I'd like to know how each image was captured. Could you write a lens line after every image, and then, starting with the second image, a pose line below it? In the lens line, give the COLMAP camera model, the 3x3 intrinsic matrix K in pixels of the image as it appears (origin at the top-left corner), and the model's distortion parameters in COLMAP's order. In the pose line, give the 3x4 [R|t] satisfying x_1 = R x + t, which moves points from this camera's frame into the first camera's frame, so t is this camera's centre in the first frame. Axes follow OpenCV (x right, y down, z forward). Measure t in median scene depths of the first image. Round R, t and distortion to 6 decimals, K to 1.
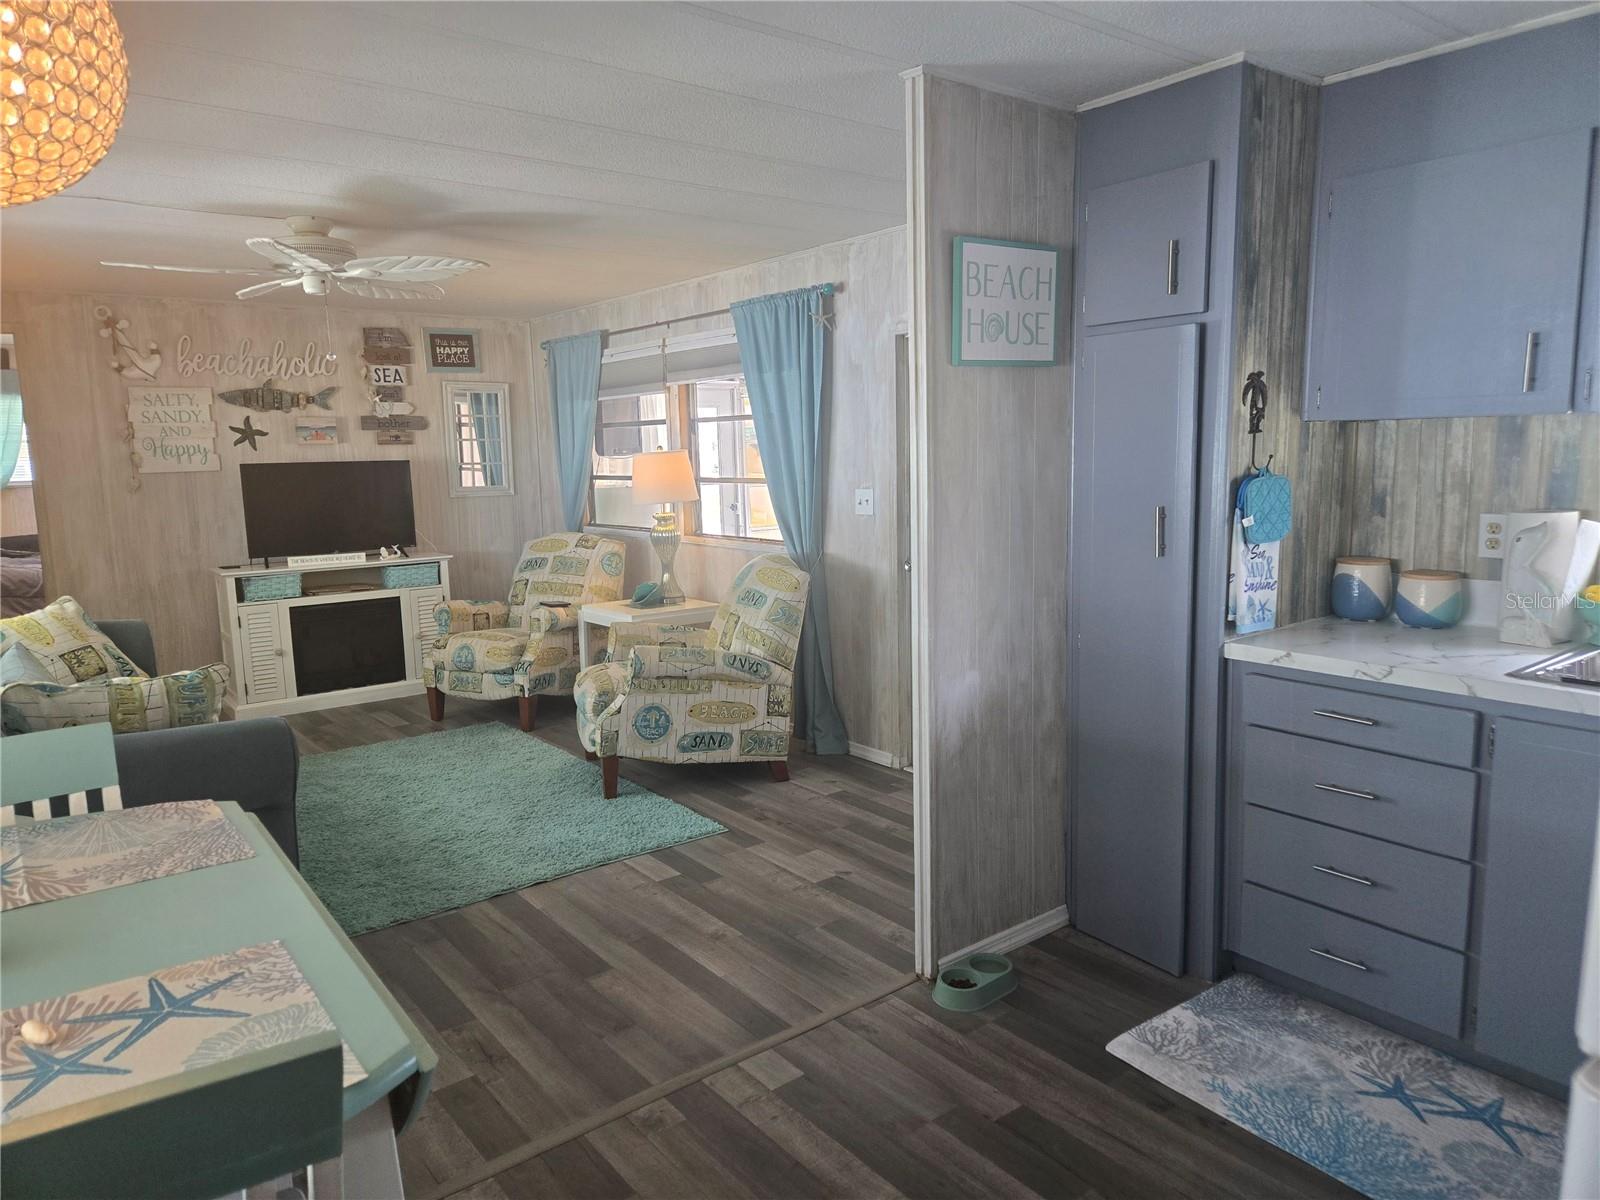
lens RADIAL K [[1070.6, 0, 799.1], [0, 1070.6, 597.0], [0, 0, 1]] dist [0.073351, -0.053663]
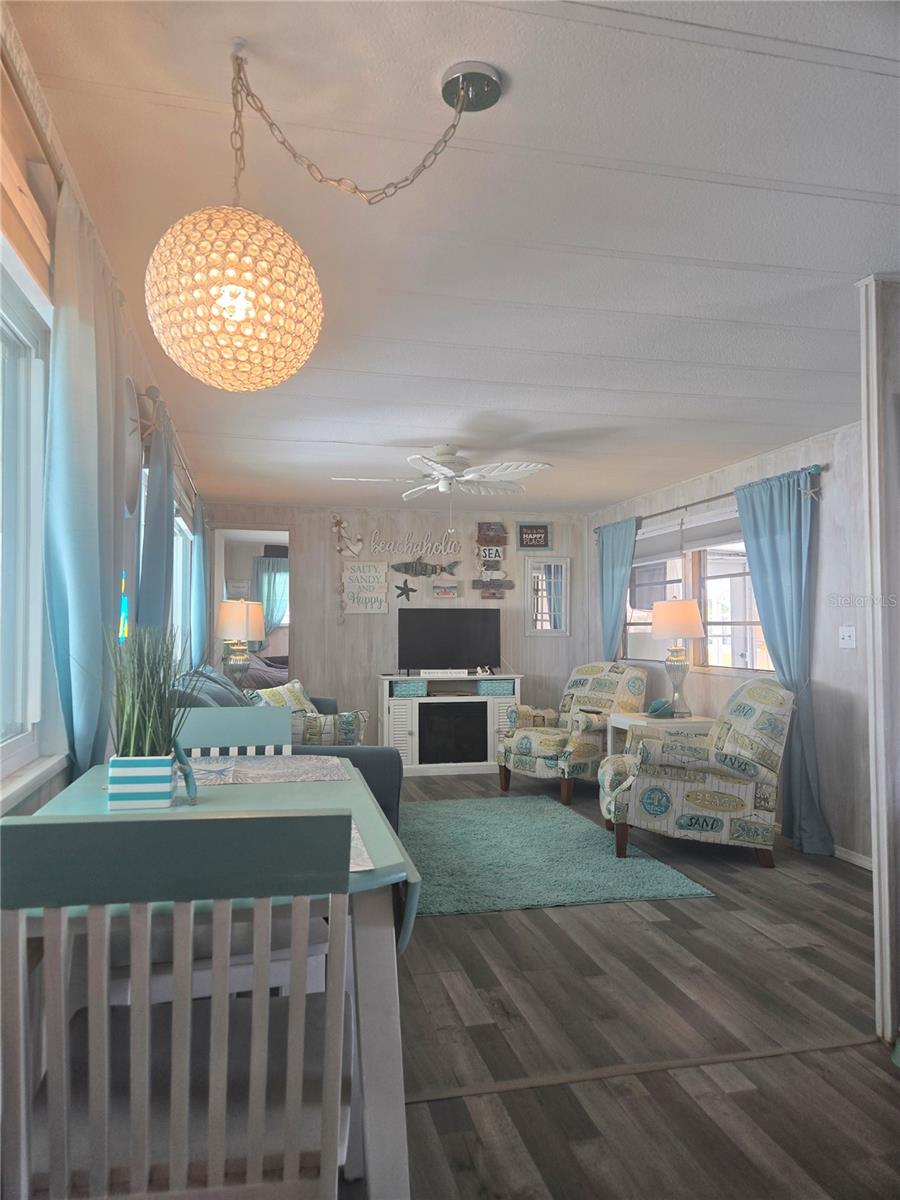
lens RADIAL K [[803.0, 0, 435.2], [0, 803.0, 601.4], [0, 0, 1]] dist [0.073351, -0.053663]
pose [[0.904372, 0.009432, -0.426640, 0.034892], [-0.079646, 0.985919, -0.147036, 0.044358], [0.419246, 0.166955, 0.892389, -0.013046]]
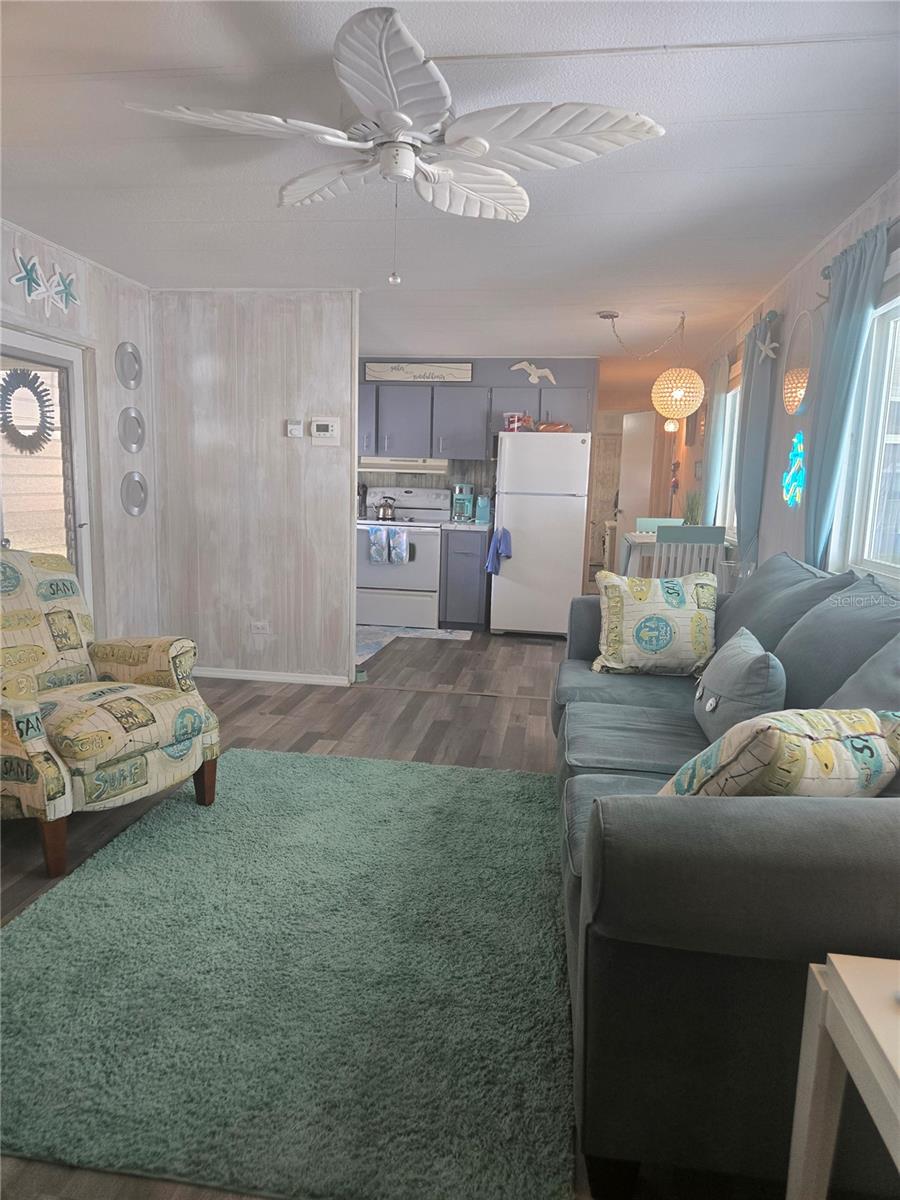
lens RADIAL K [[803.0, 0, 438.6], [0, 803.0, 595.7], [0, 0, 1]] dist [0.073351, -0.053663]
pose [[-0.686003, -0.103418, 0.720211, -0.789584], [0.087069, 0.971066, 0.222372, -0.123845], [-0.722370, 0.215256, -0.657150, 1.262146]]
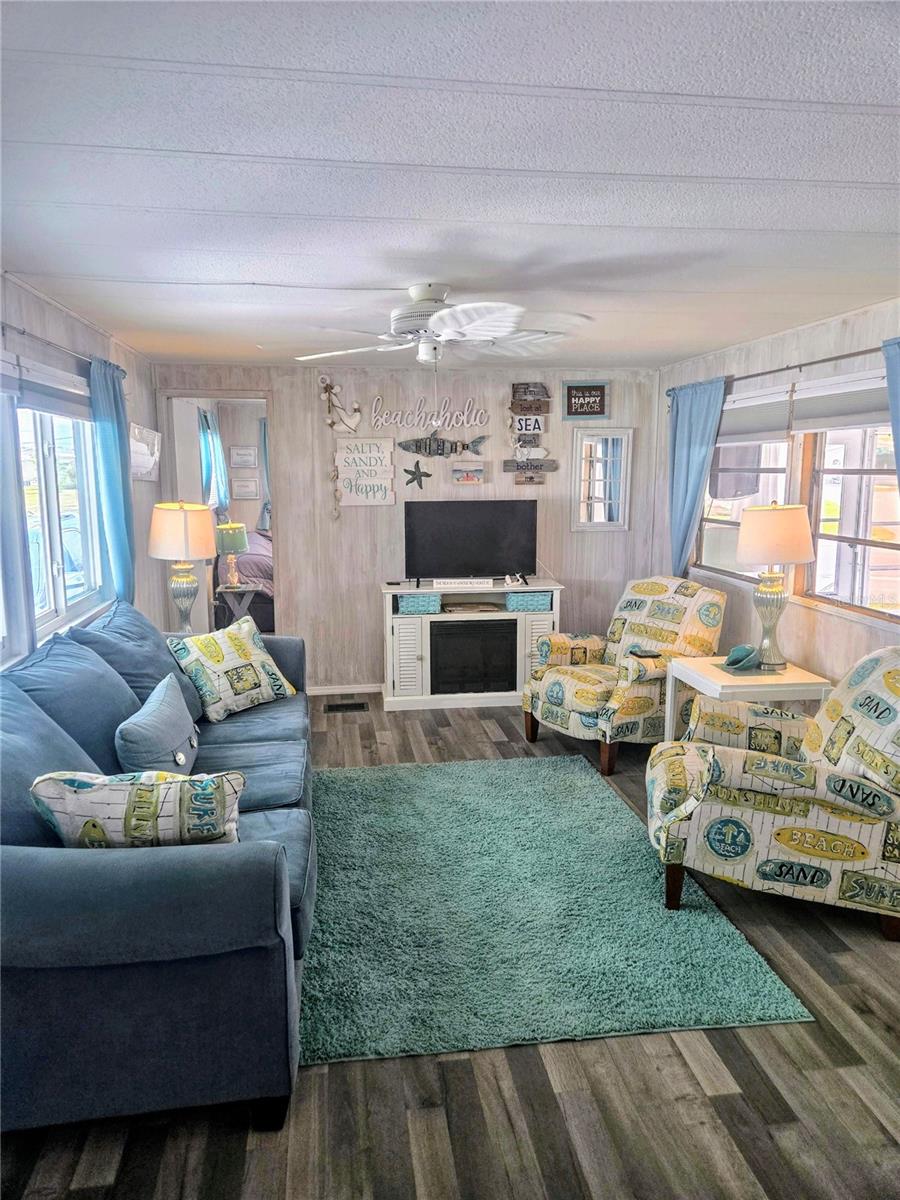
lens RADIAL K [[803.0, 0, 439.4], [0, 803.0, 593.3], [0, 0, 1]] dist [0.073351, -0.053663]
pose [[0.865678, 0.098487, -0.490817, -0.035474], [-0.085056, 0.995138, 0.049666, -0.090411], [0.493322, -0.001248, 0.869846, 0.310914]]
